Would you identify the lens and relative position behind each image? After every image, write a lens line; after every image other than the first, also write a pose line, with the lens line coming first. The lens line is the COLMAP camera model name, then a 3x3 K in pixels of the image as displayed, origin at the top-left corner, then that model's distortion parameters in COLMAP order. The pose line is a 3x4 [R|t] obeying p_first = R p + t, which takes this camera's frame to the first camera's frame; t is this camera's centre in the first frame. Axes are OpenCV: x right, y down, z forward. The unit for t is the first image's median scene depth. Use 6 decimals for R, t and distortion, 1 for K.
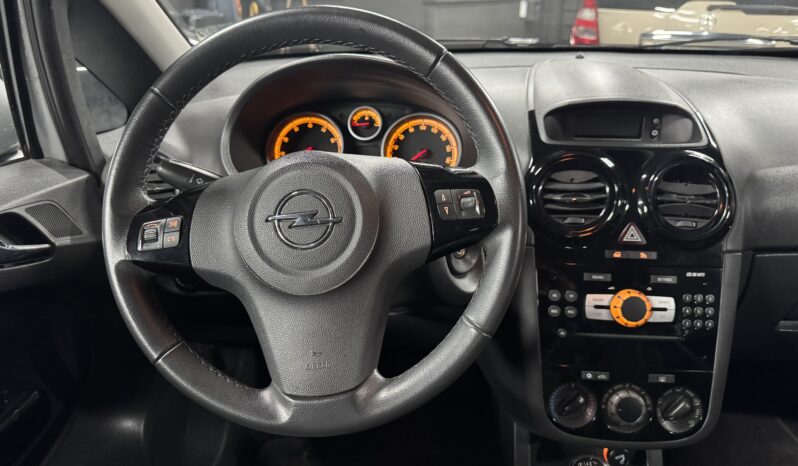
lens RADIAL K [[572.3, 0, 397.8], [0, 572.3, 232.3], [0, 0, 1]] dist [0.009801, -0.015346]
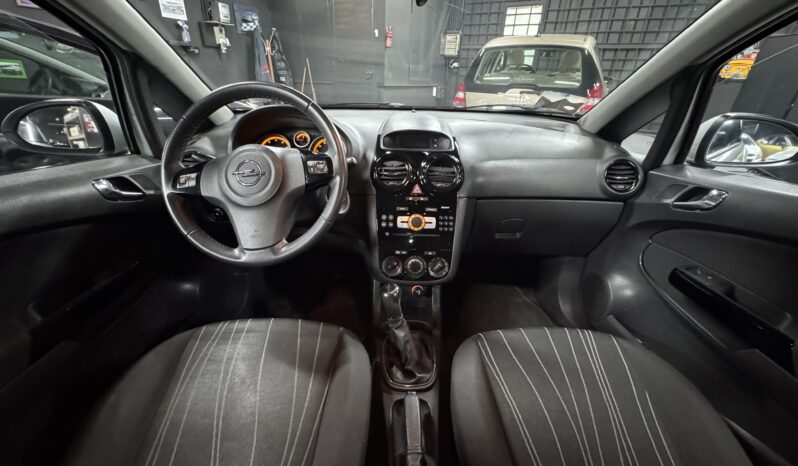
lens RADIAL K [[316.9, 0, 399.8], [0, 316.9, 233.5], [0, 0, 1]] dist [-0.003711, 0.000941]
pose [[0.996935, -0.006603, 0.077957, 0.242746], [0.002512, 0.998619, 0.052469, 0.110157], [-0.078196, -0.052113, 0.995575, -0.238857]]
